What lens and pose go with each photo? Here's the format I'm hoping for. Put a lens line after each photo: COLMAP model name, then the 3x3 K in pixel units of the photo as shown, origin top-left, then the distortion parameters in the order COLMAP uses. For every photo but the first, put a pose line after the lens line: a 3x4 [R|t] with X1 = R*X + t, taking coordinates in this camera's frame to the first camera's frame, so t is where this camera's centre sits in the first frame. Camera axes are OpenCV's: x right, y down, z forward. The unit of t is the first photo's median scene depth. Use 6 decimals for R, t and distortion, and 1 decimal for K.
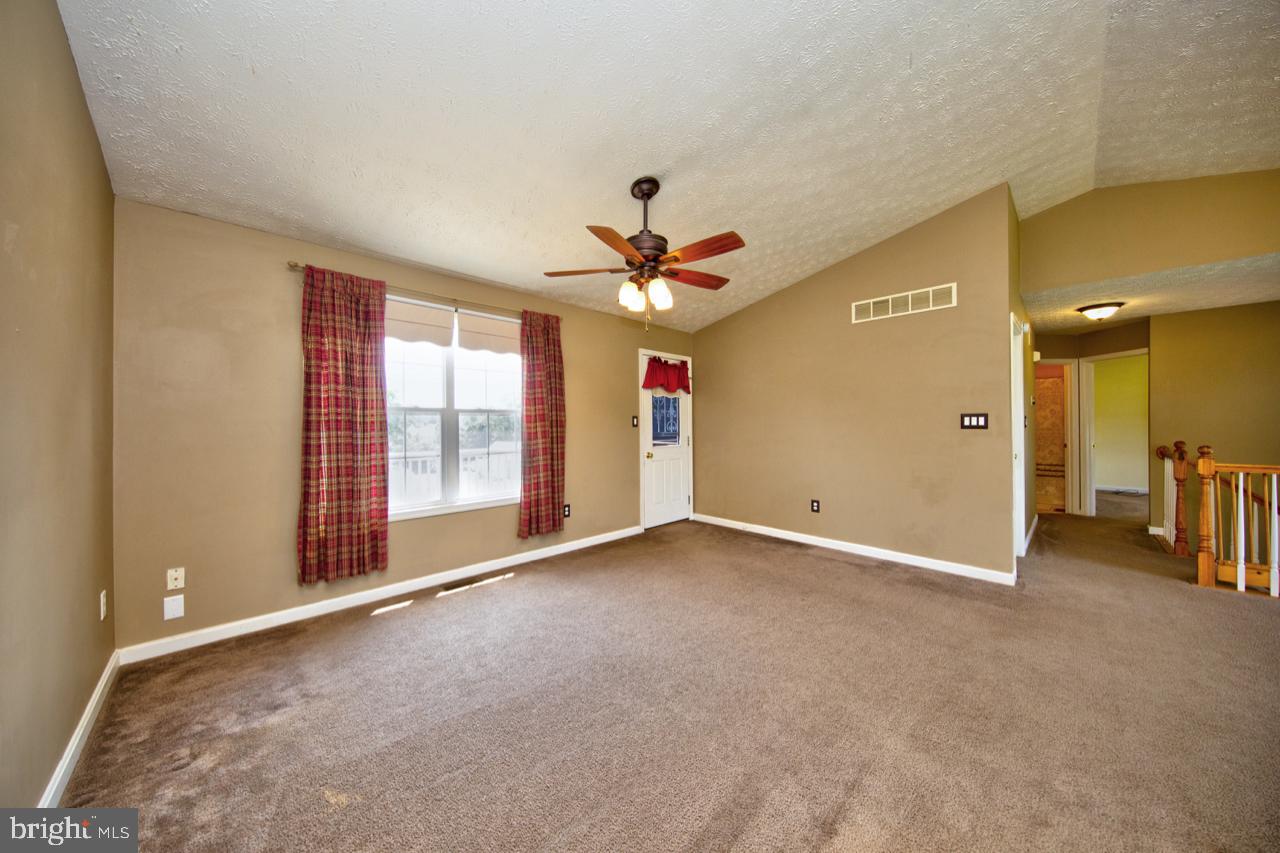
lens RADIAL K [[421.5, 0, 631.2], [0, 421.5, 422.6], [0, 0, 1]] dist [0.009553, -0.004364]
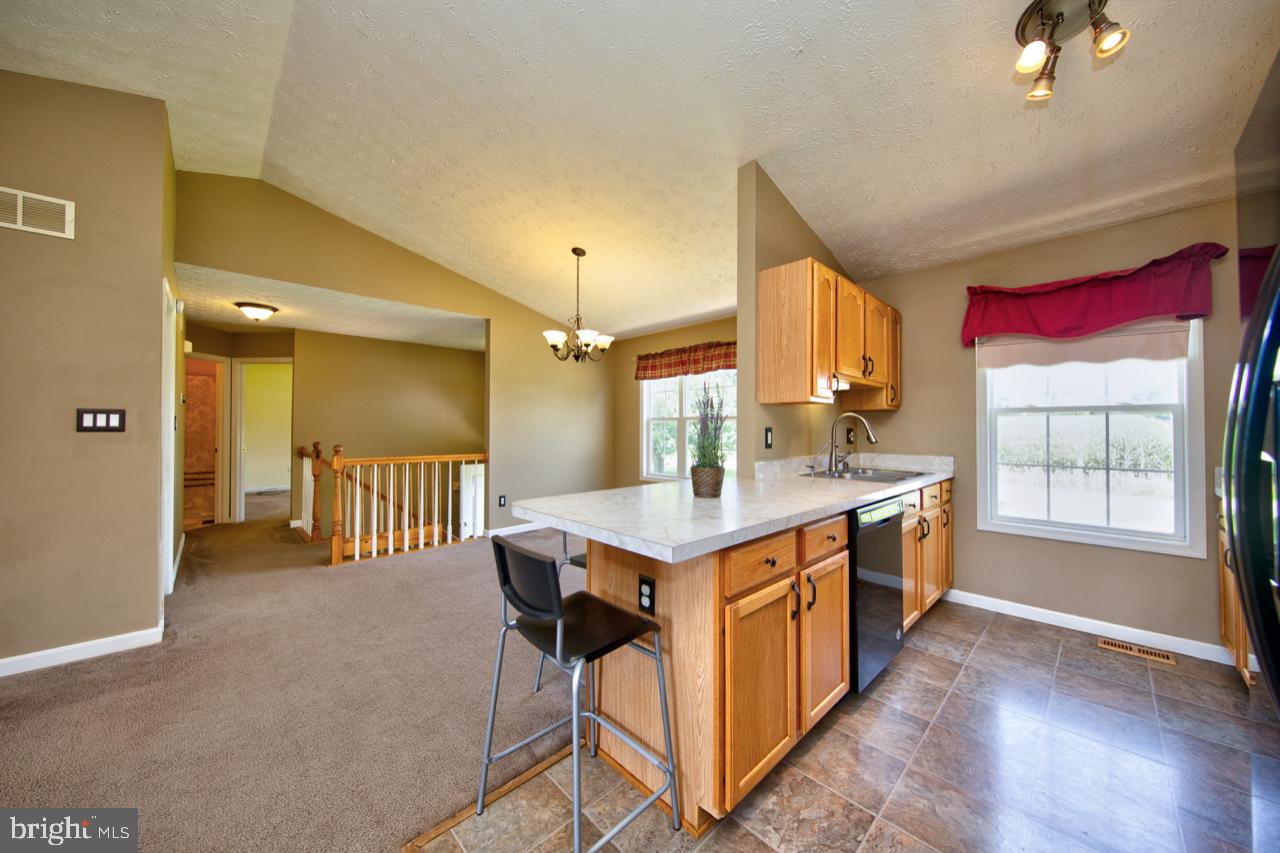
lens RADIAL K [[440.3, 0, 634.9], [0, 440.3, 423.2], [0, 0, 1]] dist [0.010254, -0.005498]
pose [[0.001320, 0.014828, 0.999889, 0.098550], [-0.005905, 0.999873, -0.014820, 0.005483], [-0.999982, -0.005885, 0.001407, 0.135740]]
